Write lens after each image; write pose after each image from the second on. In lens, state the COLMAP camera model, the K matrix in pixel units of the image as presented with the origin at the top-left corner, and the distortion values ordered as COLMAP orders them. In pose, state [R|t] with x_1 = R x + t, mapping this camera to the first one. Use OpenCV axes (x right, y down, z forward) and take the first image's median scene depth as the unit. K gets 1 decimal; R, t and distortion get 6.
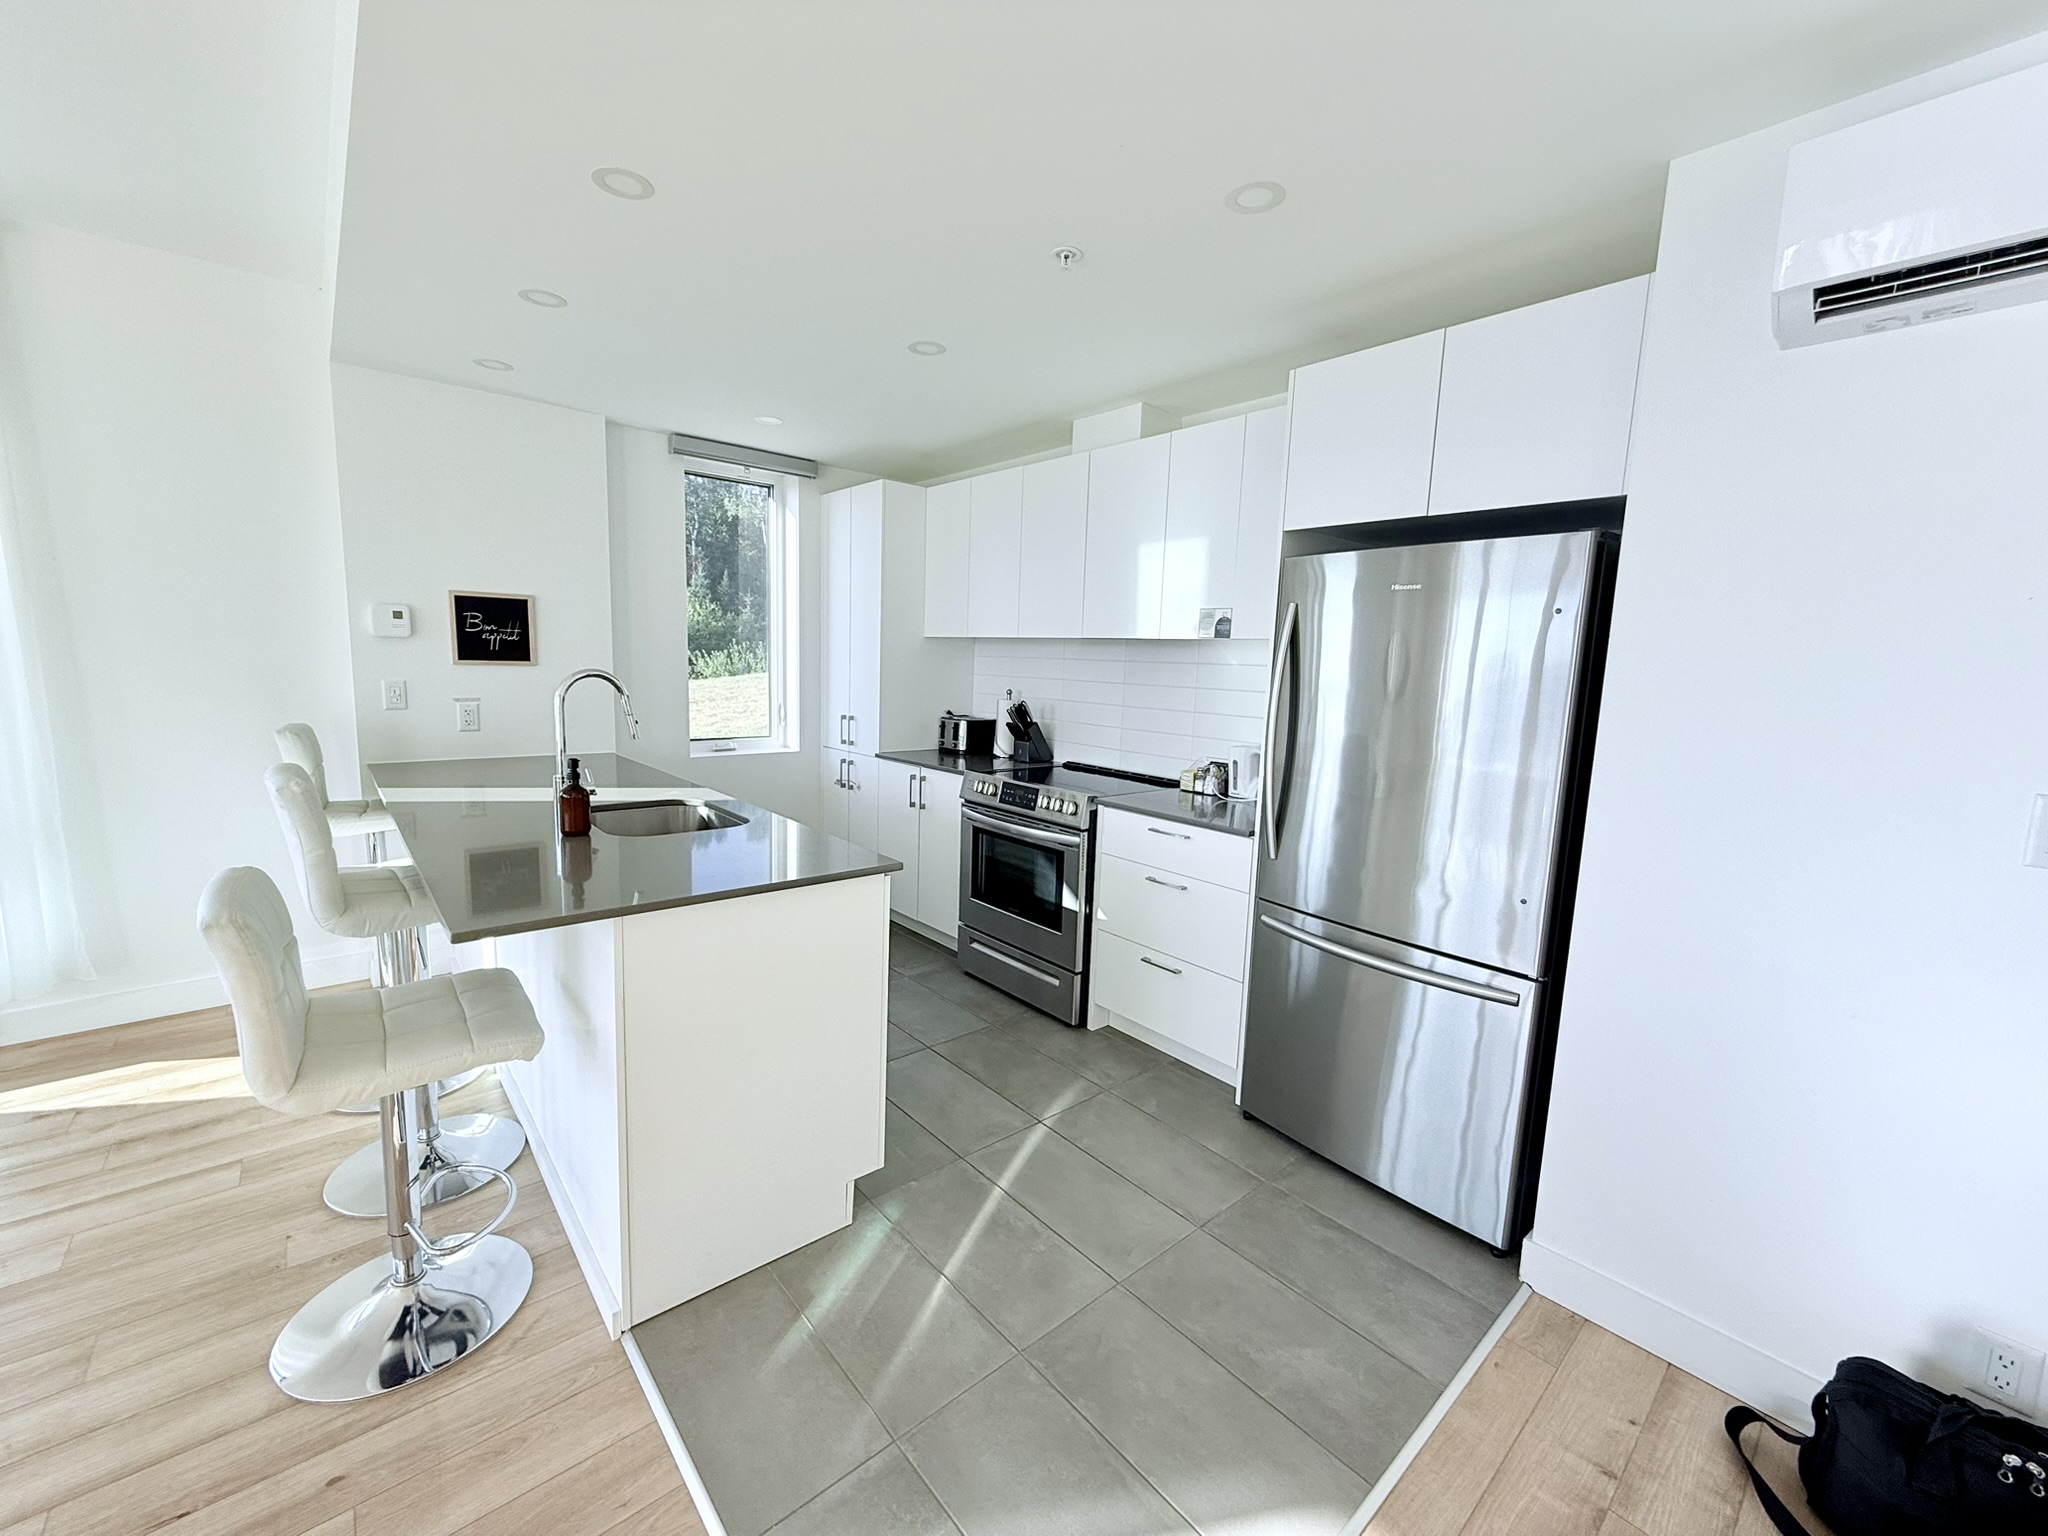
lens RADIAL K [[822.1, 0, 1011.7], [0, 822.1, 771.5], [0, 0, 1]] dist [0.000666, 0.000275]
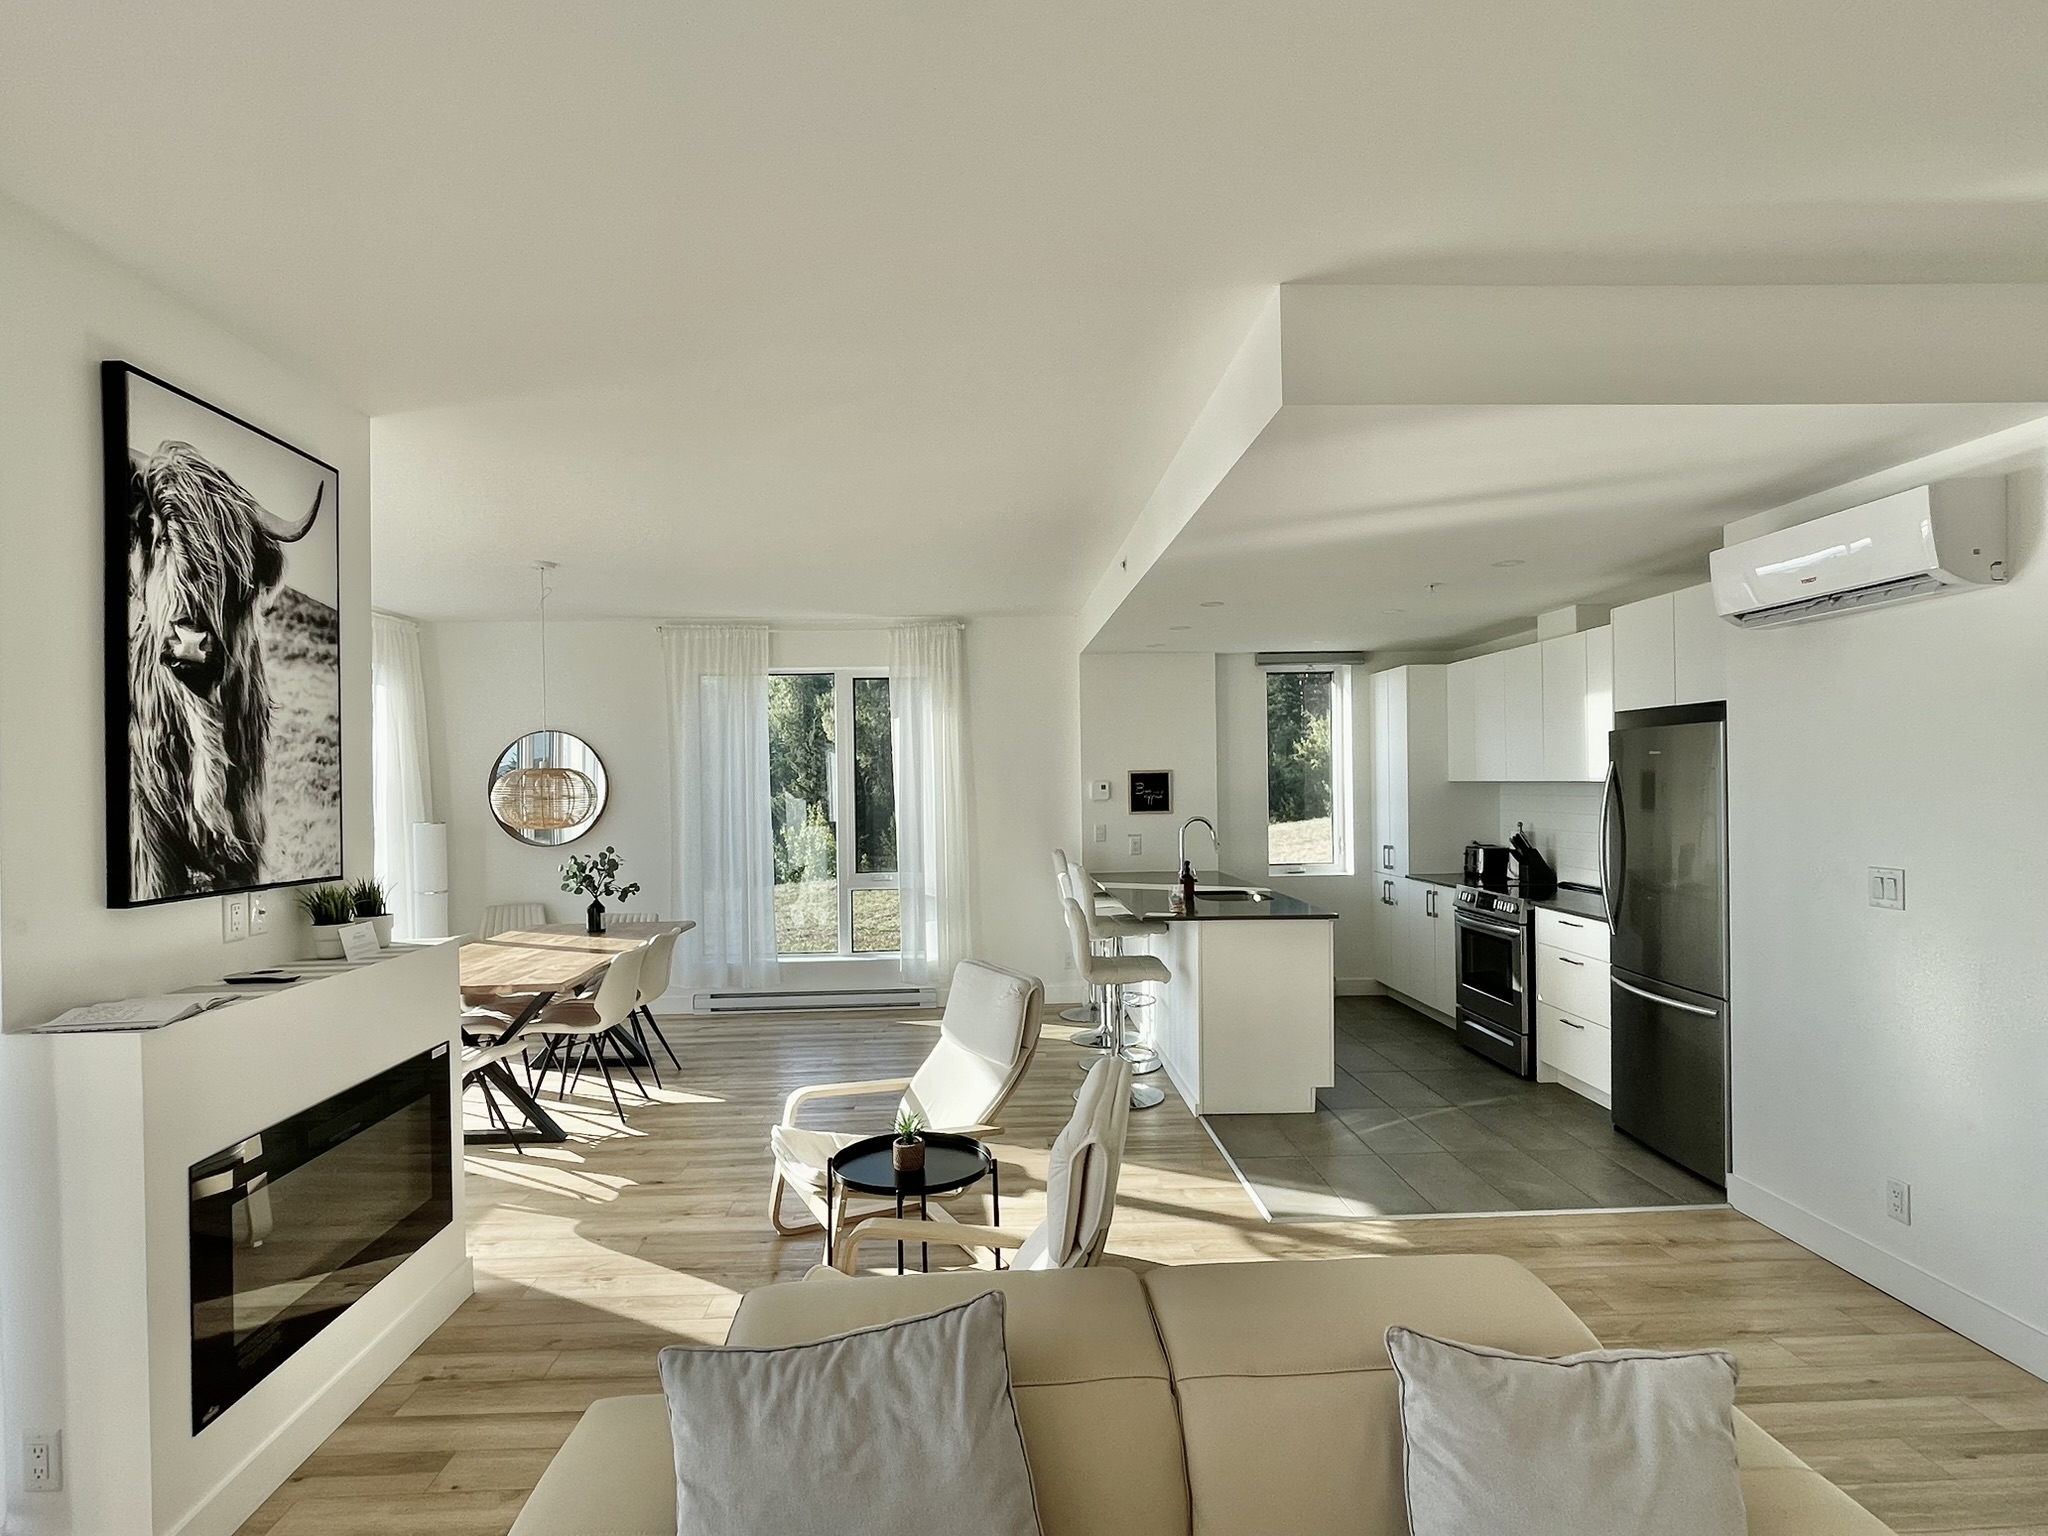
lens RADIAL K [[1074.7, 0, 1017.0], [0, 1074.7, 778.6], [0, 0, 1]] dist [0.002943, -0.000143]
pose [[0.786774, -0.046063, -0.615520, 0.487344], [-0.043586, 0.990576, -0.129843, 0.090681], [0.615701, 0.128985, 0.777352, -0.843206]]
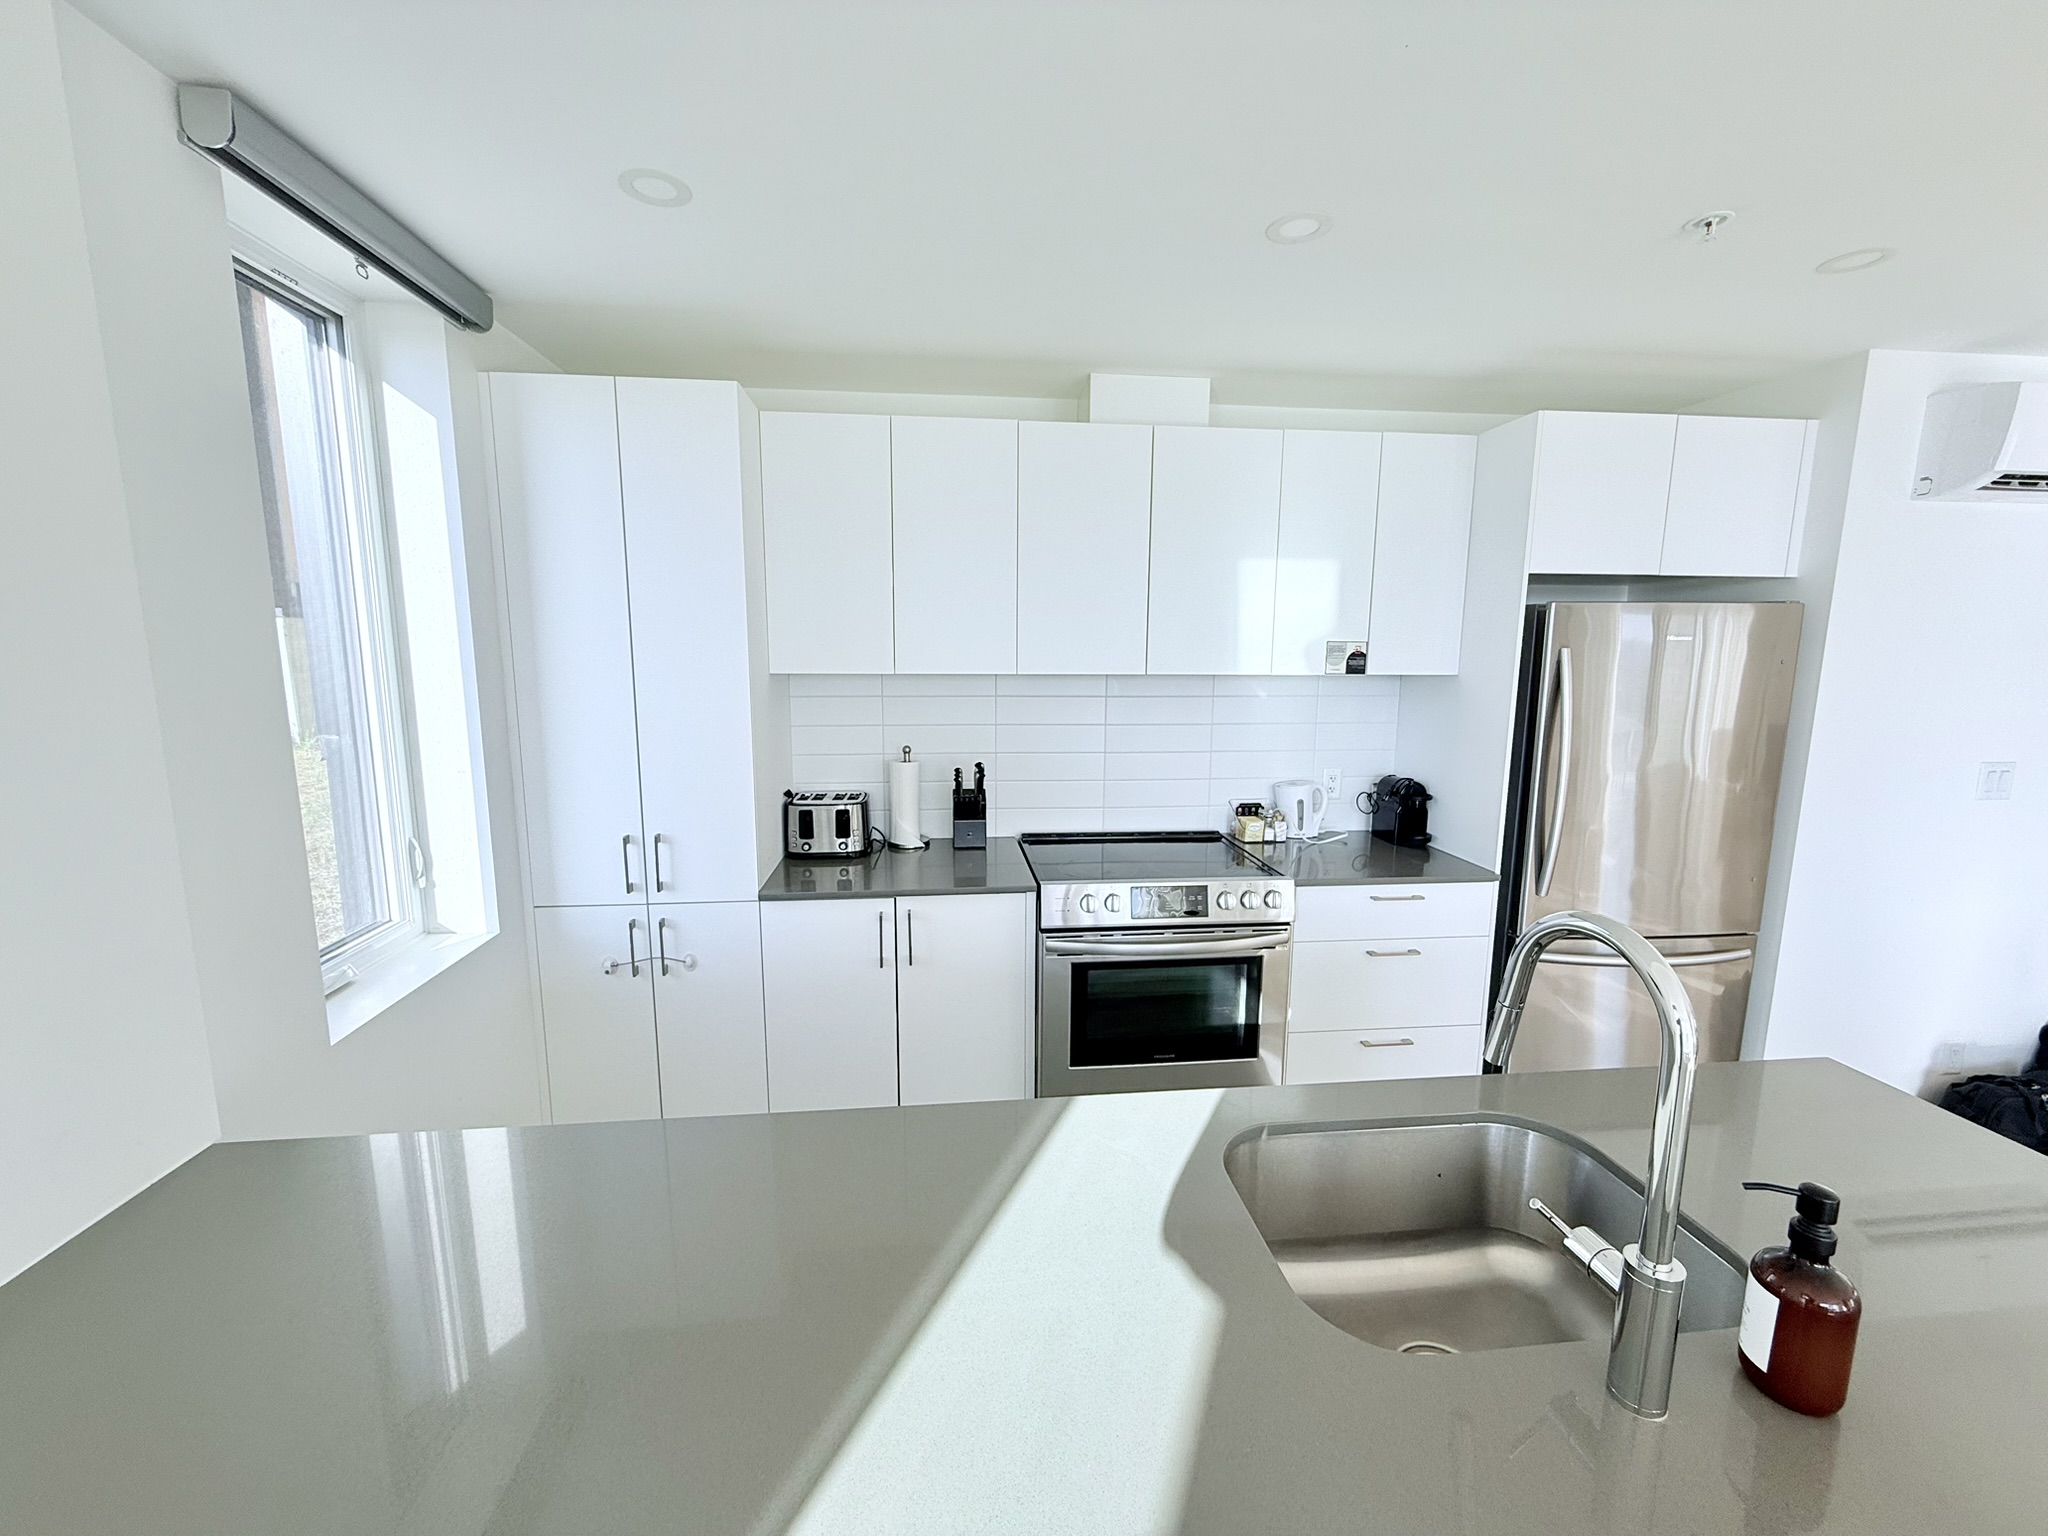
lens RADIAL K [[822.1, 0, 1023.7], [0, 822.1, 771.0], [0, 0, 1]] dist [0.000666, 0.000275]
pose [[0.568112, -0.155534, 0.808120, -0.619603], [0.127612, 0.986750, 0.100202, -0.169323], [-0.812997, 0.046199, 0.580433, 0.672934]]
